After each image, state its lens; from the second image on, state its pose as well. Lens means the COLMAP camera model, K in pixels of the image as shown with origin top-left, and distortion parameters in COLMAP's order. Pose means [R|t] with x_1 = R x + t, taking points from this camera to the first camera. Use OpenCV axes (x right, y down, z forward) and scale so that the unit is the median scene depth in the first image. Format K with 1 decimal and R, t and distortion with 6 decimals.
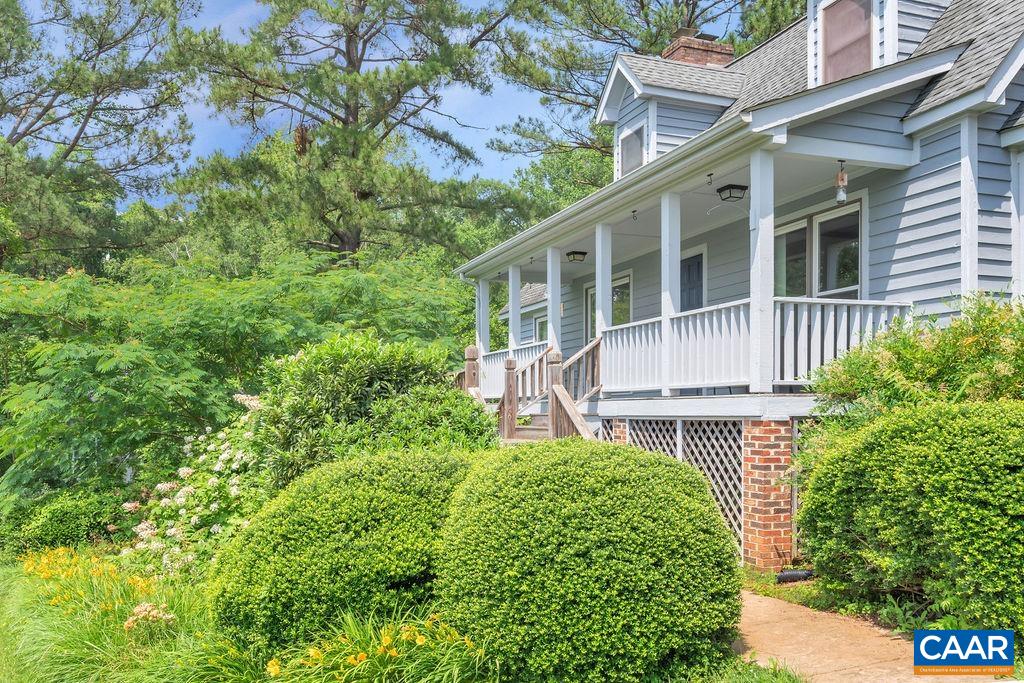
lens RADIAL K [[926.1, 0, 512.5], [0, 926.1, 345.8], [0, 0, 1]] dist [-0.010805, 0.014568]
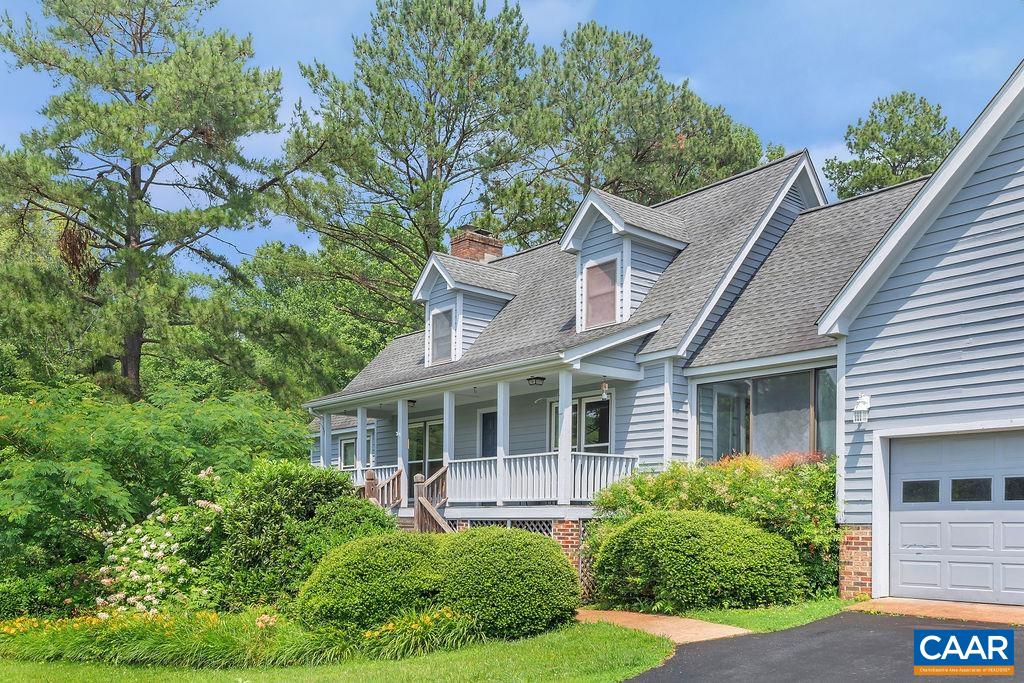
lens RADIAL K [[1037.9, 0, 510.6], [0, 1037.9, 342.2], [0, 0, 1]] dist [0.001049, 0.000000]
pose [[0.944742, 0.067548, 0.320779, -0.497468], [-0.034572, 0.993614, -0.107410, -0.043727], [-0.325985, 0.090385, 0.941044, -0.900373]]
